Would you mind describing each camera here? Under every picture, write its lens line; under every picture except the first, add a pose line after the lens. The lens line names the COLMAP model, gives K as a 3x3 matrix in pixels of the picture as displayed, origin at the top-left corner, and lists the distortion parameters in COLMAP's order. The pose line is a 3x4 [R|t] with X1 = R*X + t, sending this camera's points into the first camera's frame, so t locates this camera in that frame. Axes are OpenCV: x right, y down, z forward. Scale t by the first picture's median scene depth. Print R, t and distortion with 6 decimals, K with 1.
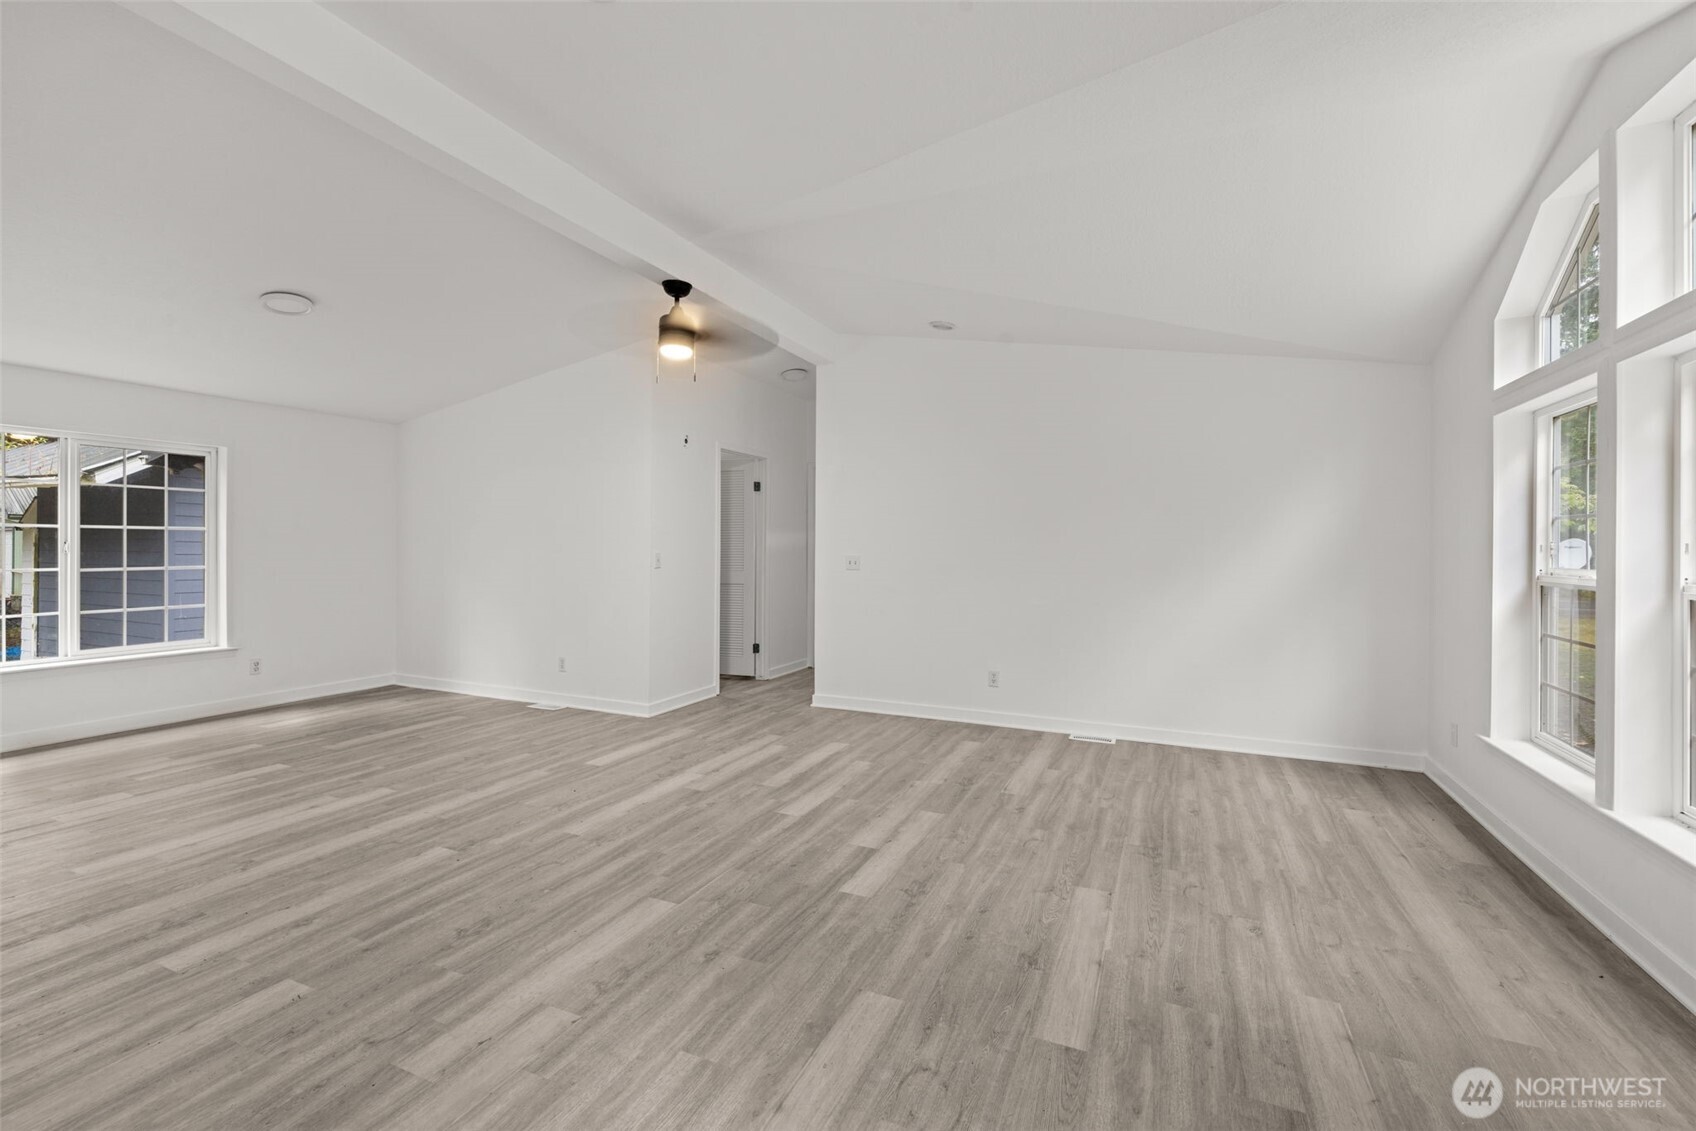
lens RADIAL K [[728.2, 0, 848.8], [0, 728.2, 547.9], [0, 0, 1]] dist [-0.001658, 0.000400]
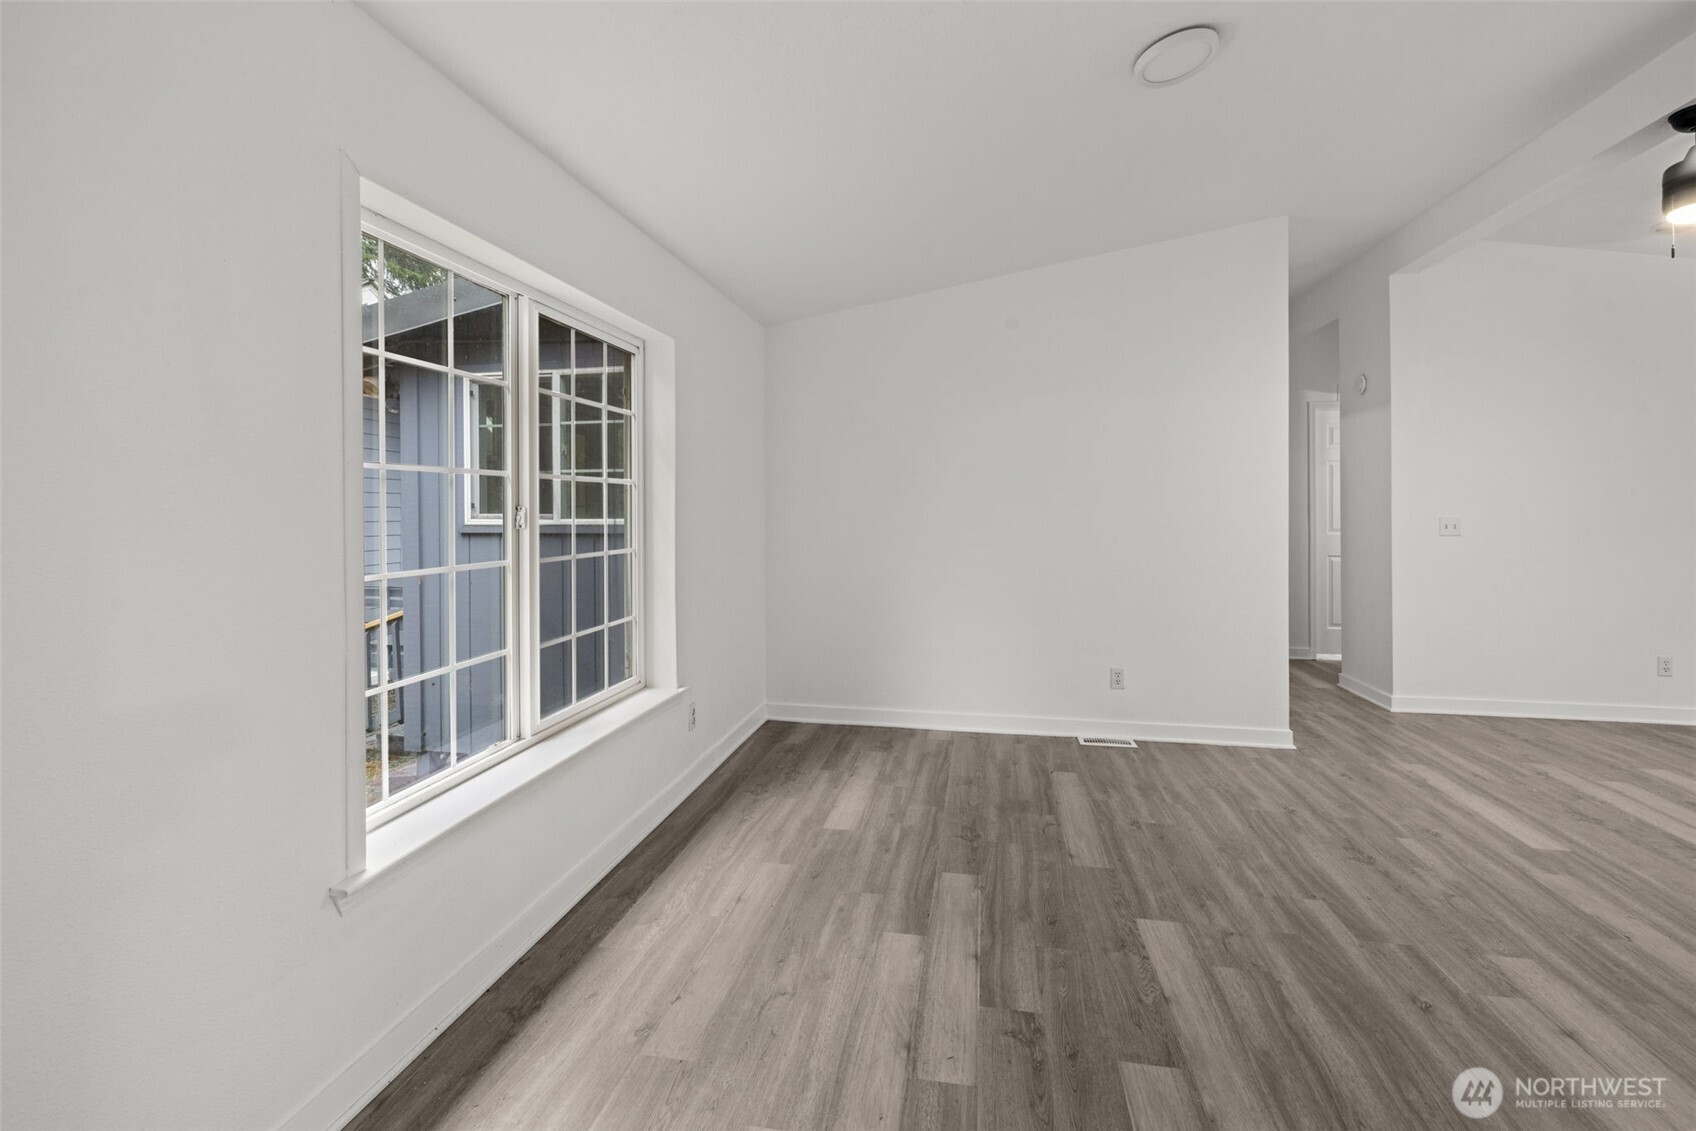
lens RADIAL K [[731.8, 0, 852.4], [0, 731.8, 508.0], [0, 0, 1]] dist [0.000465, 0.000032]
pose [[0.971262, -0.007214, 0.237905, -1.519232], [0.007470, 0.999972, -0.000176, -0.009318], [-0.237897, 0.001948, 0.971288, 0.718636]]
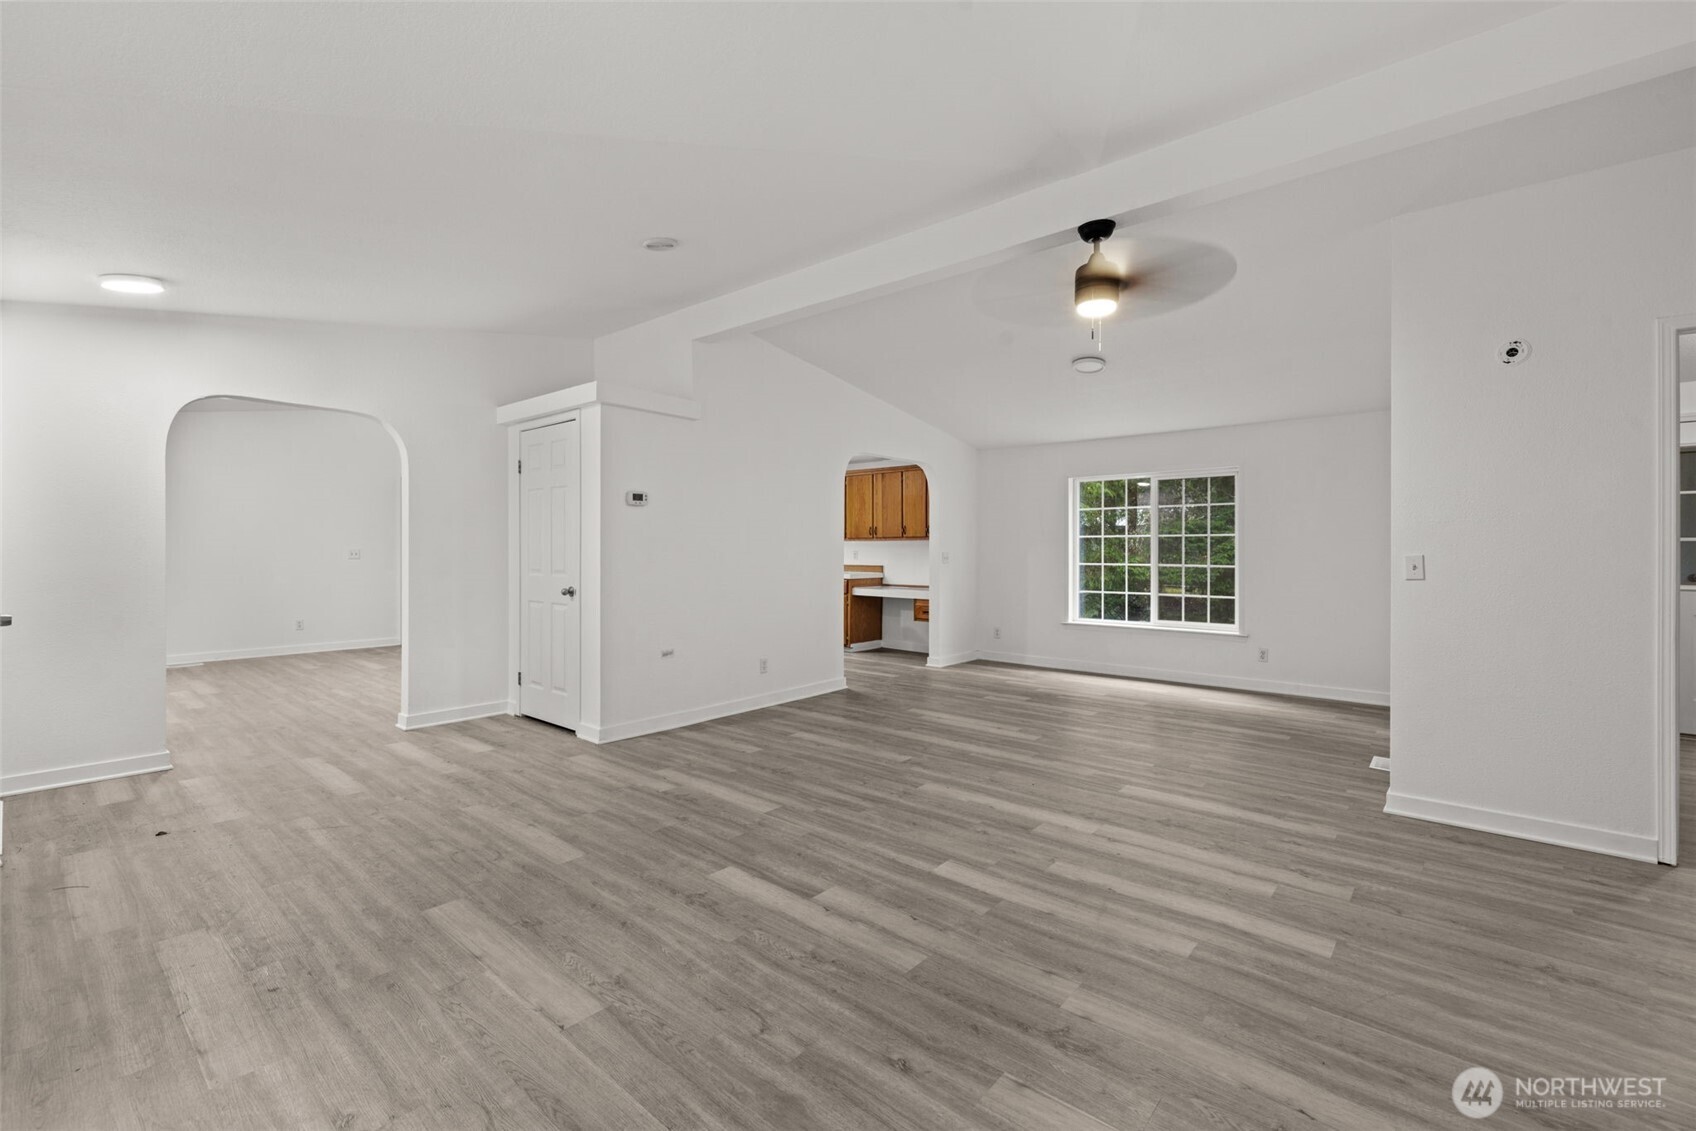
lens RADIAL K [[728.2, 0, 848.8], [0, 728.2, 547.9], [0, 0, 1]] dist [-0.001658, 0.000400]
pose [[-0.283868, -0.007765, -0.958832, 0.840965], [-0.004058, 0.999968, -0.006897, 0.011442], [0.958855, 0.001933, -0.283891, 1.282771]]
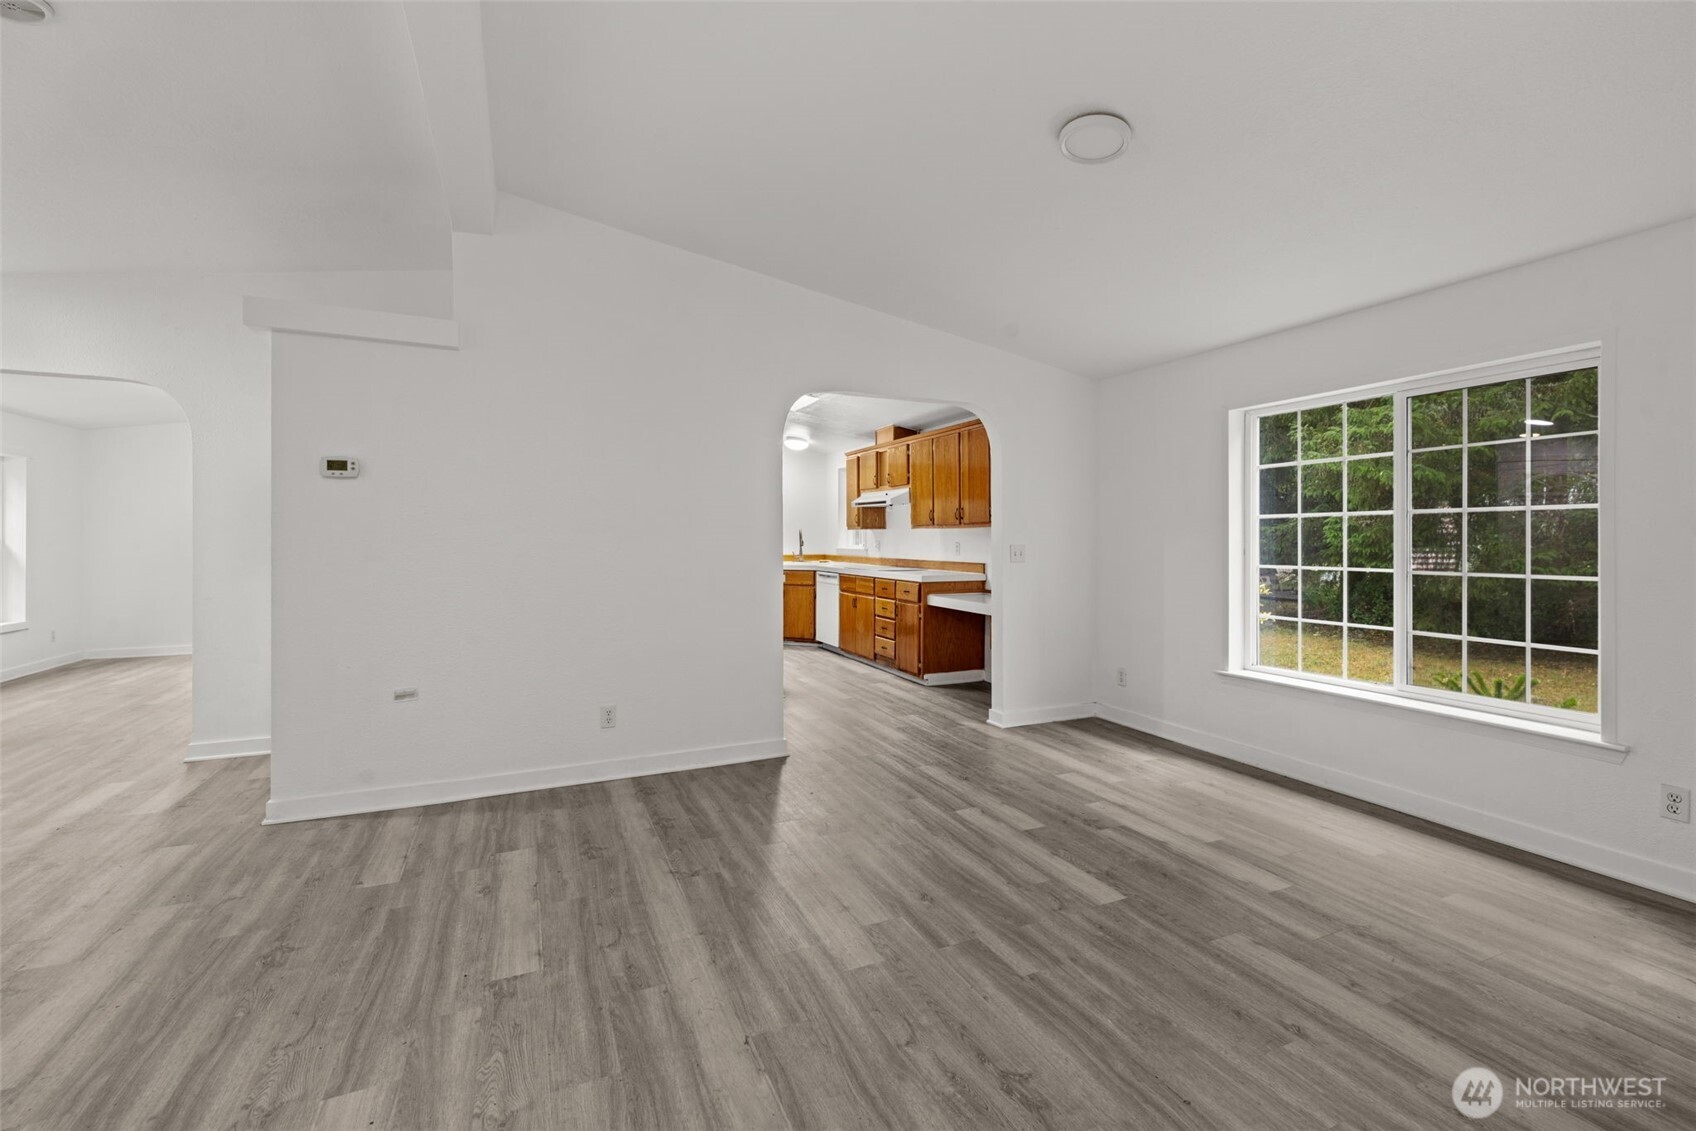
lens RADIAL K [[734.9, 0, 851.3], [0, 734.9, 548.0], [0, 0, 1]] dist [0.000829, 0.000109]
pose [[-0.666312, 0.003699, -0.745664, -0.242531], [-0.003341, 0.999963, 0.007945, 0.003162], [0.745666, 0.007786, -0.666275, 1.684734]]
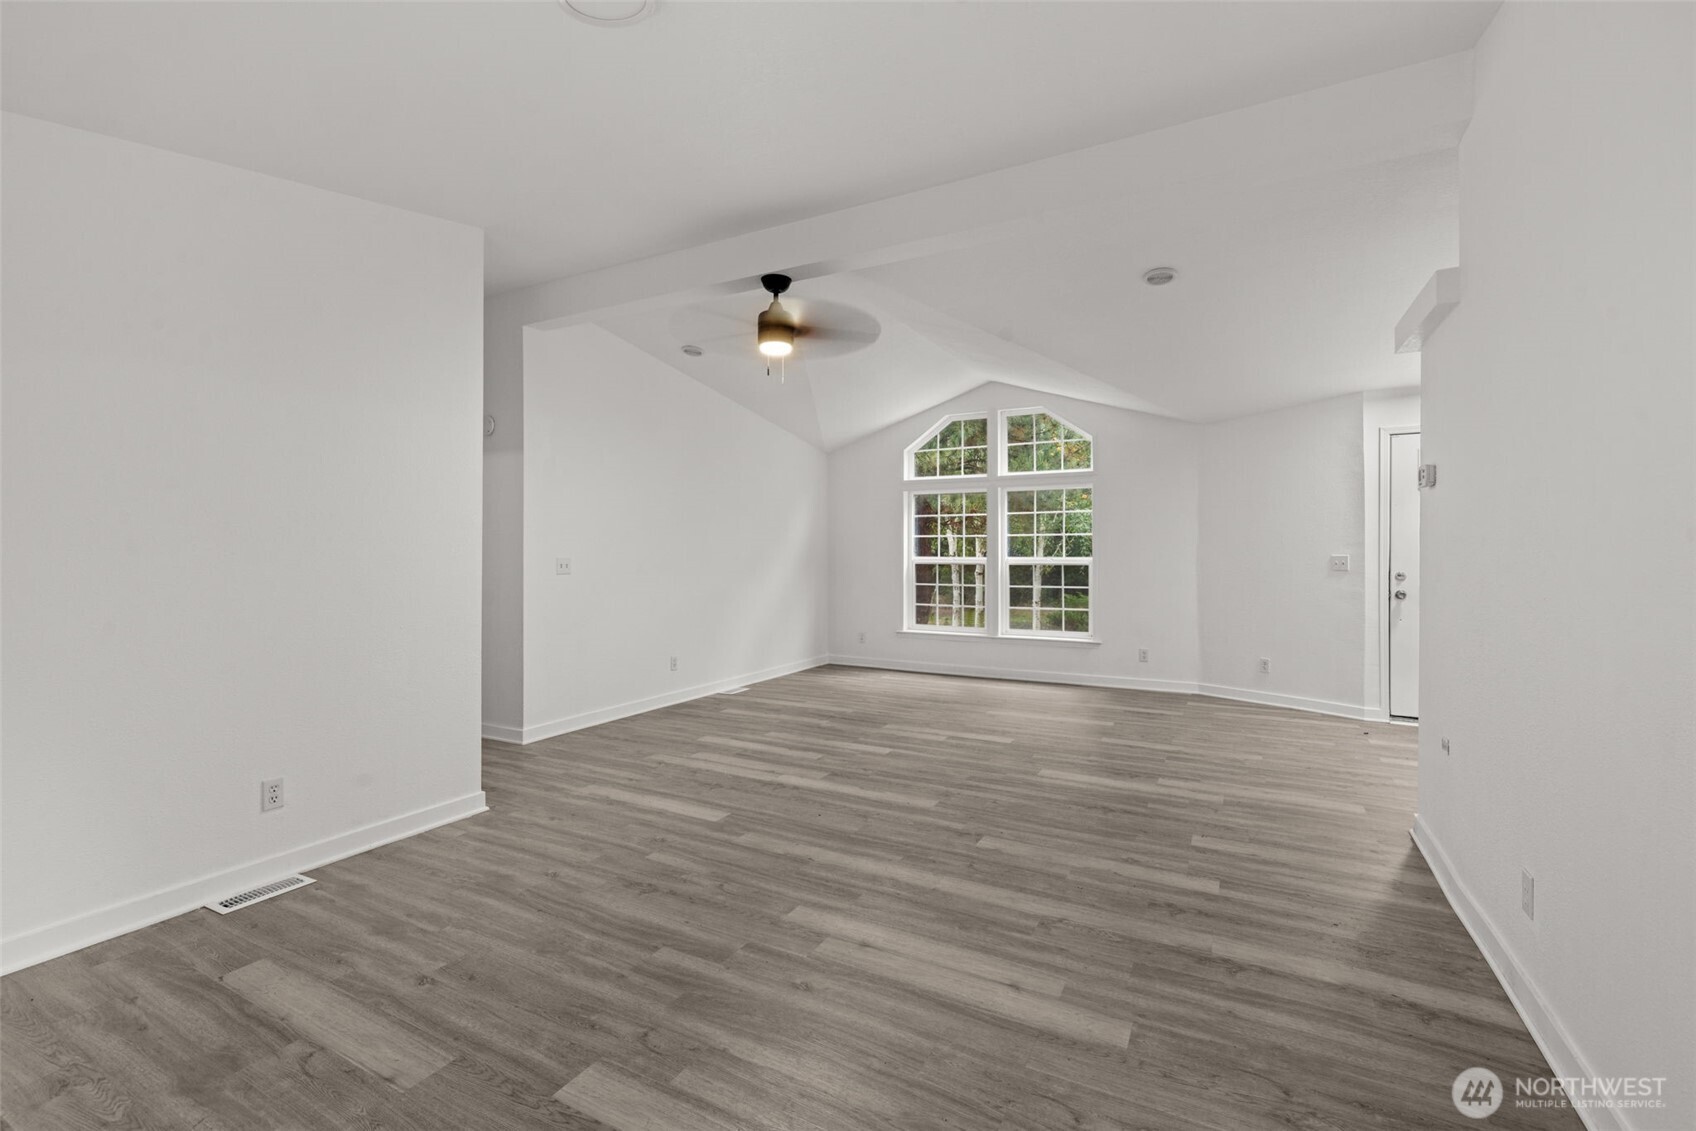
lens RADIAL K [[734.9, 0, 851.3], [0, 734.9, 548.0], [0, 0, 1]] dist [0.000829, 0.000109]
pose [[0.070682, -0.003205, 0.997494, -1.606850], [-0.002045, 0.999992, 0.003358, -0.010591], [-0.997497, -0.002277, 0.070675, 1.102847]]
